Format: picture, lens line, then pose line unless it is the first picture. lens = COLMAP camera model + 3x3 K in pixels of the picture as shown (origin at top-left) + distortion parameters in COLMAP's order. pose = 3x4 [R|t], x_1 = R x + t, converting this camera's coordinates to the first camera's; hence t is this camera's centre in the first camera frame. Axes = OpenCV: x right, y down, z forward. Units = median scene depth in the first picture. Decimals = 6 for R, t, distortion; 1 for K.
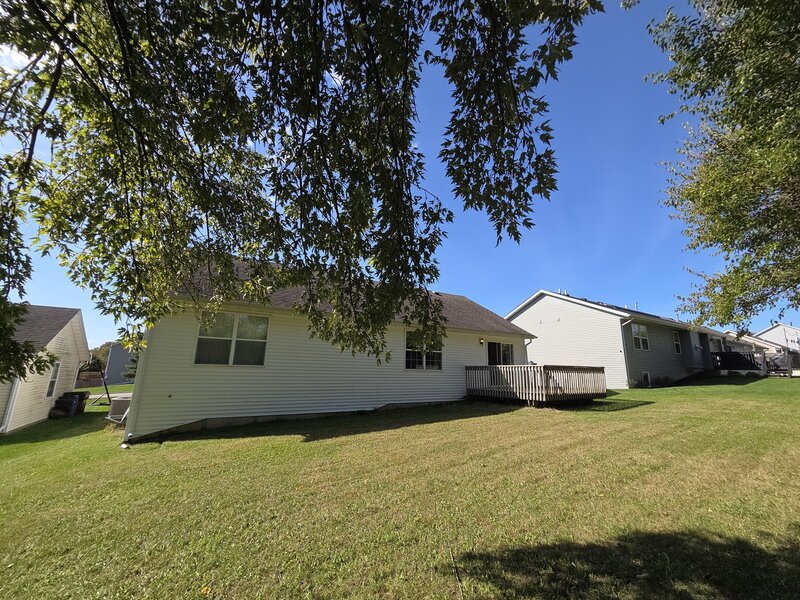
lens RADIAL K [[327.7, 0, 400.3], [0, 327.7, 297.8], [0, 0, 1]] dist [-0.003928, -0.000348]
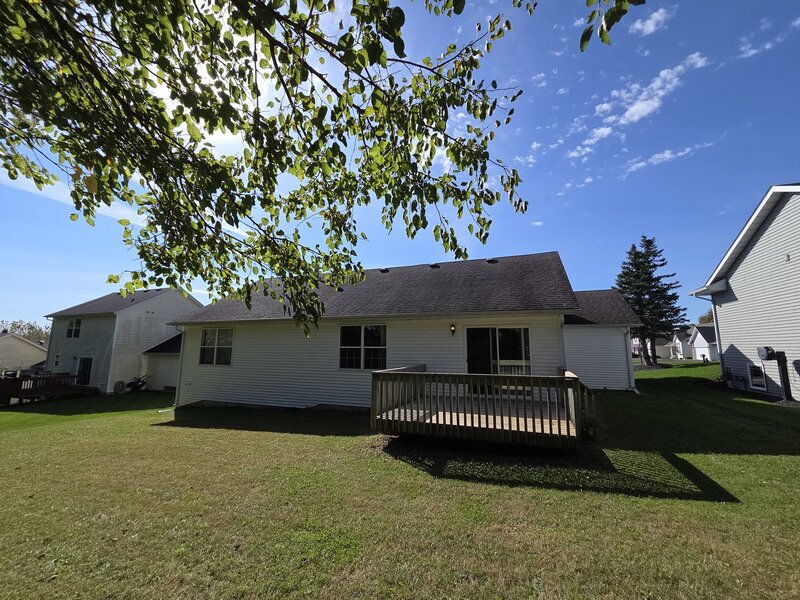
lens RADIAL K [[327.7, 0, 401.1], [0, 327.7, 301.3], [0, 0, 1]] dist [-0.003928, -0.000348]
pose [[0.560736, -0.158225, -0.812736, 0.865681], [0.169576, 0.982711, -0.074319, 0.127504], [0.810444, -0.096147, 0.577872, 0.621146]]
